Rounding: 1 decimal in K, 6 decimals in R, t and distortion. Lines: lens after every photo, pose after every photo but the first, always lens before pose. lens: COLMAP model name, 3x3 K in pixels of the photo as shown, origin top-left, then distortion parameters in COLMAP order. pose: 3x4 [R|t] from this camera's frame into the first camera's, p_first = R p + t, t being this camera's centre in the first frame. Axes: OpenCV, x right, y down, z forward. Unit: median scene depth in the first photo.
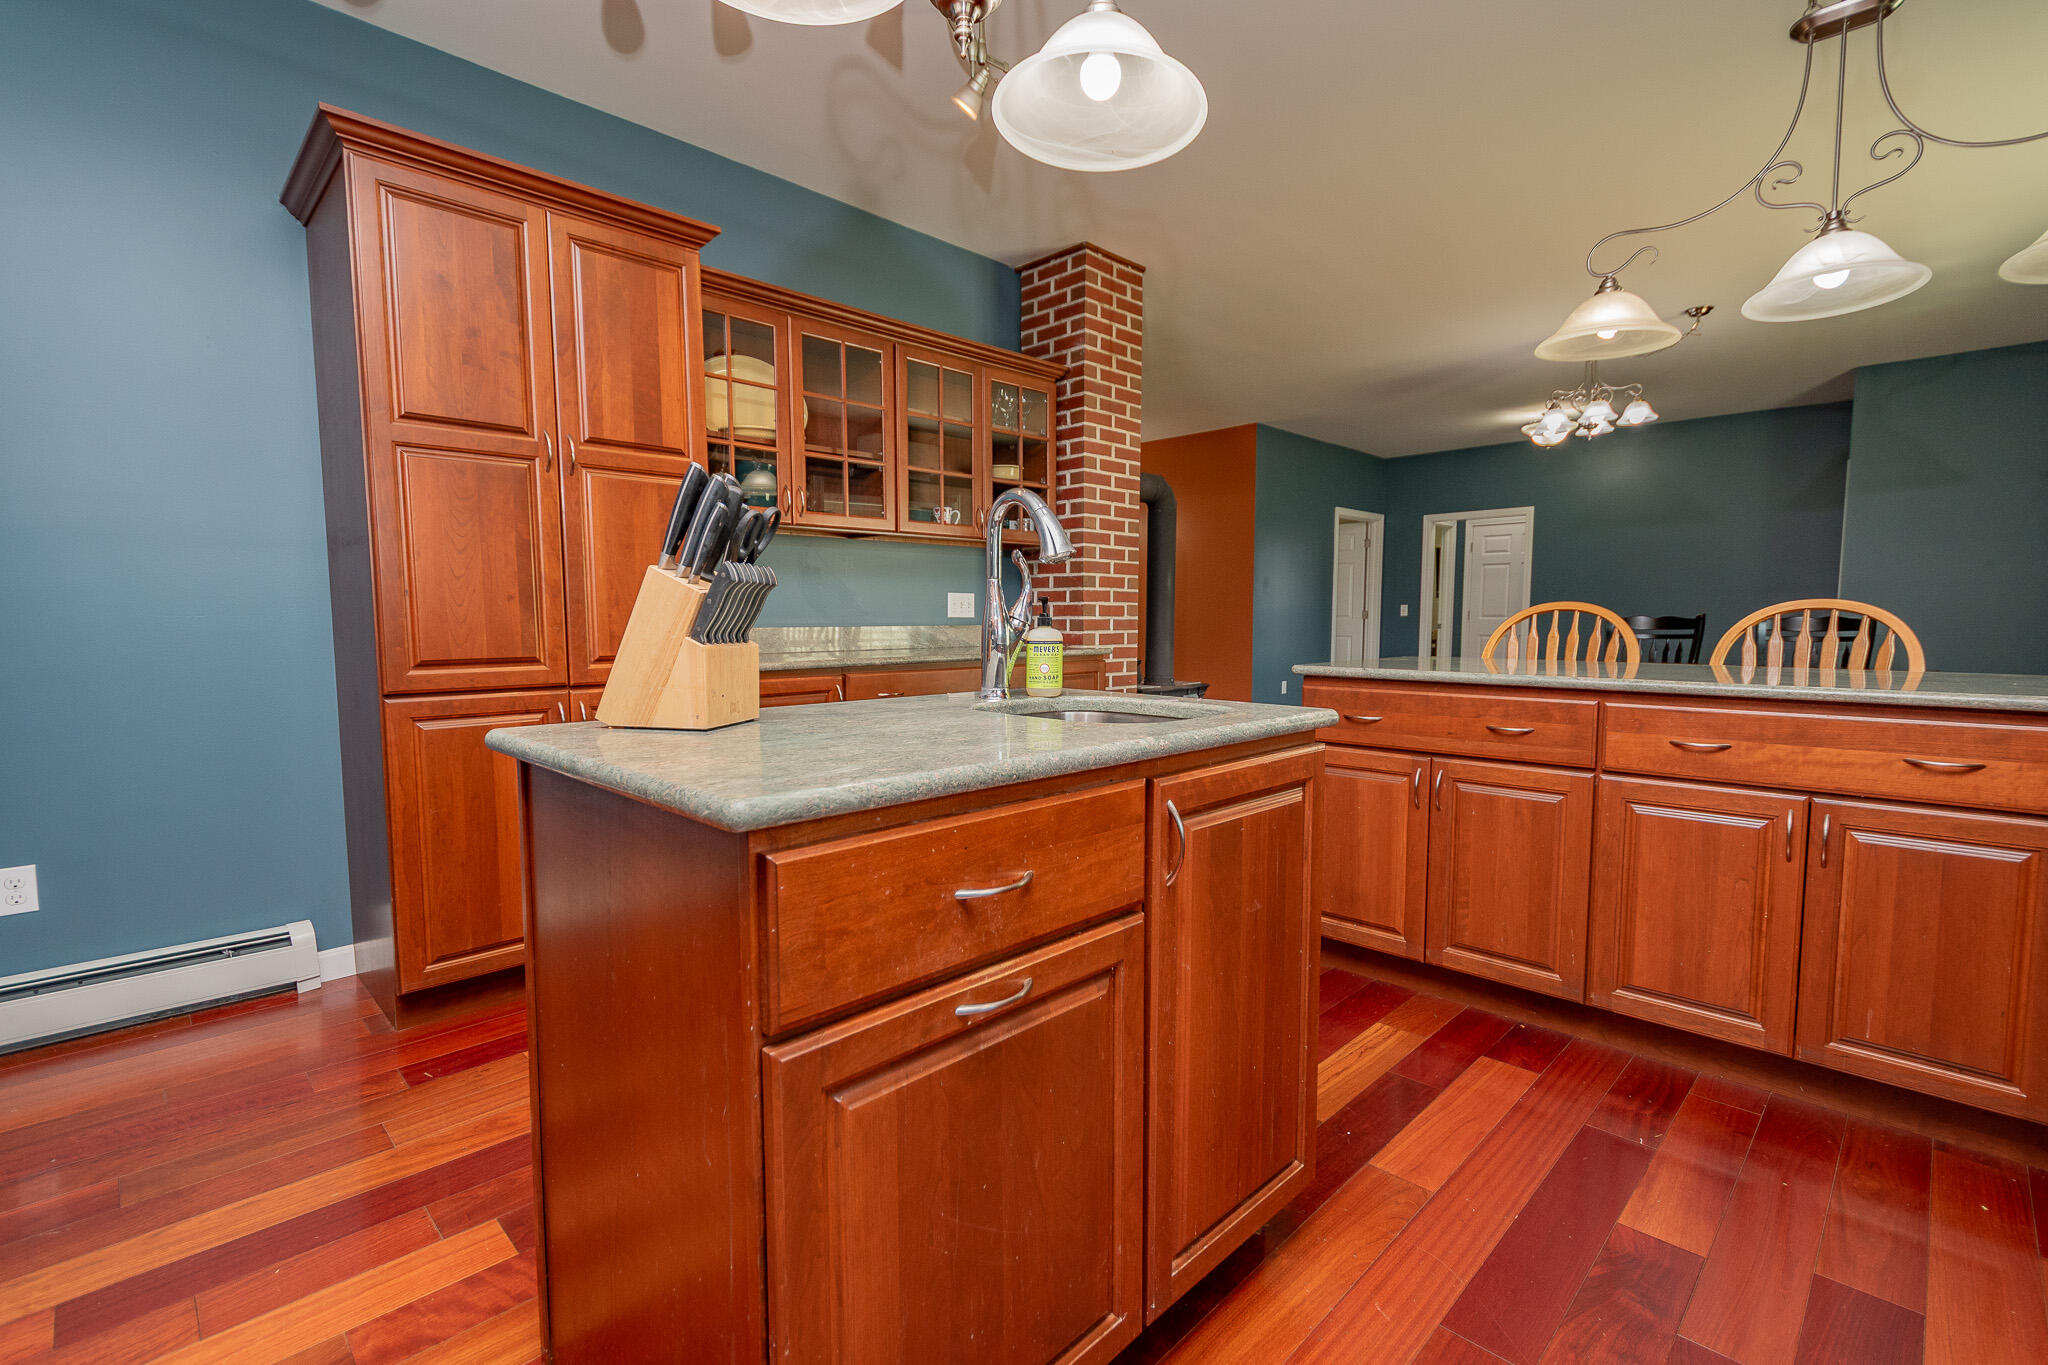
lens RADIAL K [[927.4, 0, 1024.0], [0, 927.4, 682.5], [0, 0, 1]] dist [-0.001274, -0.000144]
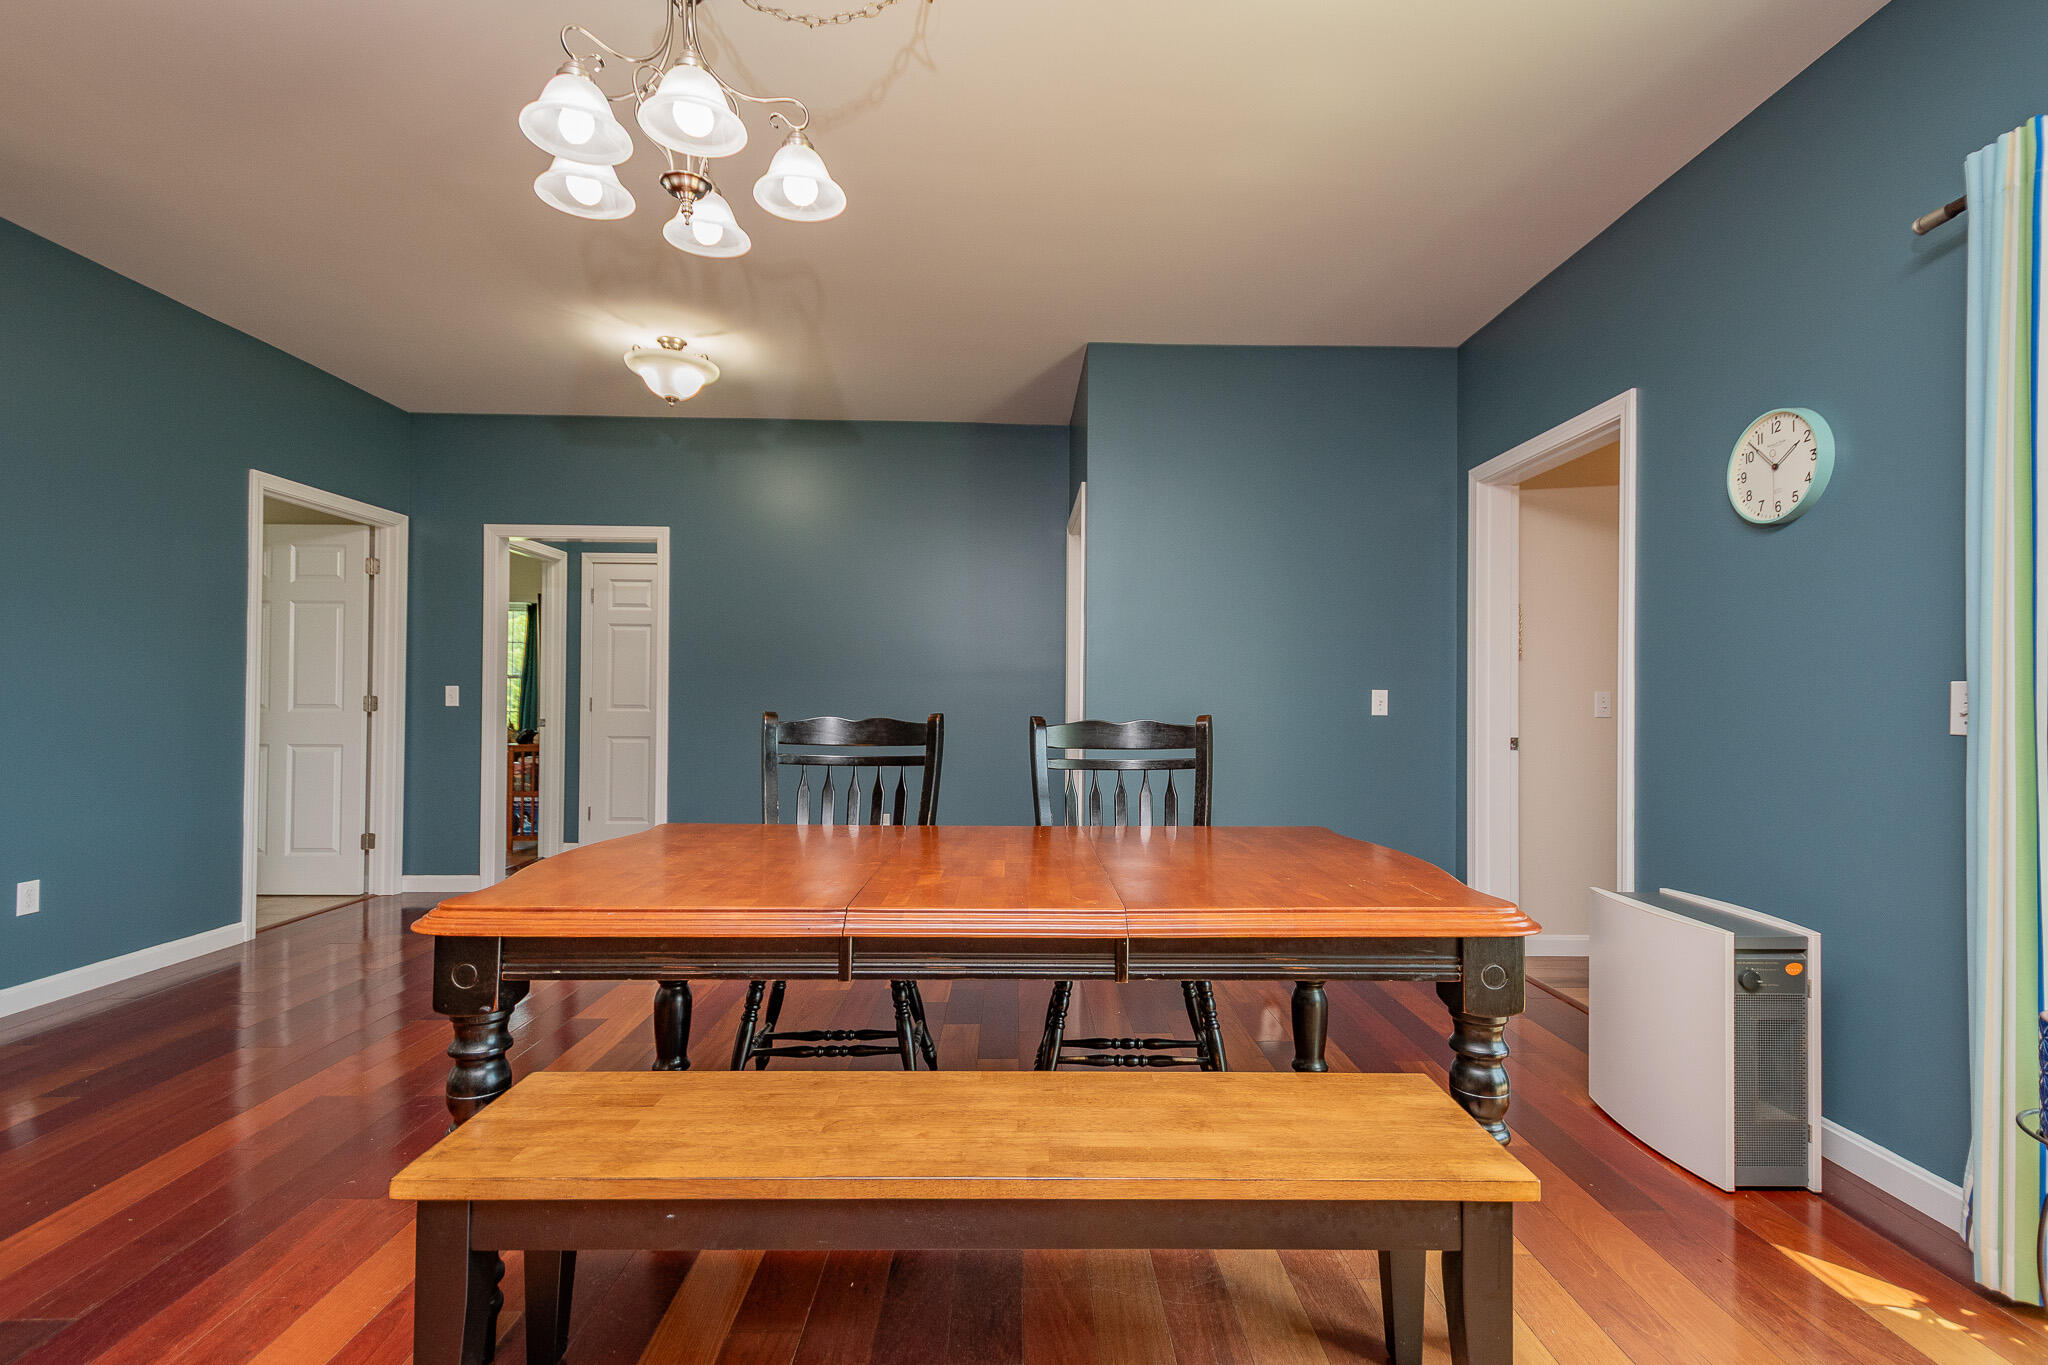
lens RADIAL K [[898.1, 0, 1024.0], [0, 898.1, 682.5], [0, 0, 1]] dist [0.000288, 0.000024]
pose [[0.695372, 0.017571, 0.718435, 0.386201], [0.045598, 0.996608, -0.068508, -0.050311], [-0.717202, 0.080397, 0.692212, 0.579548]]
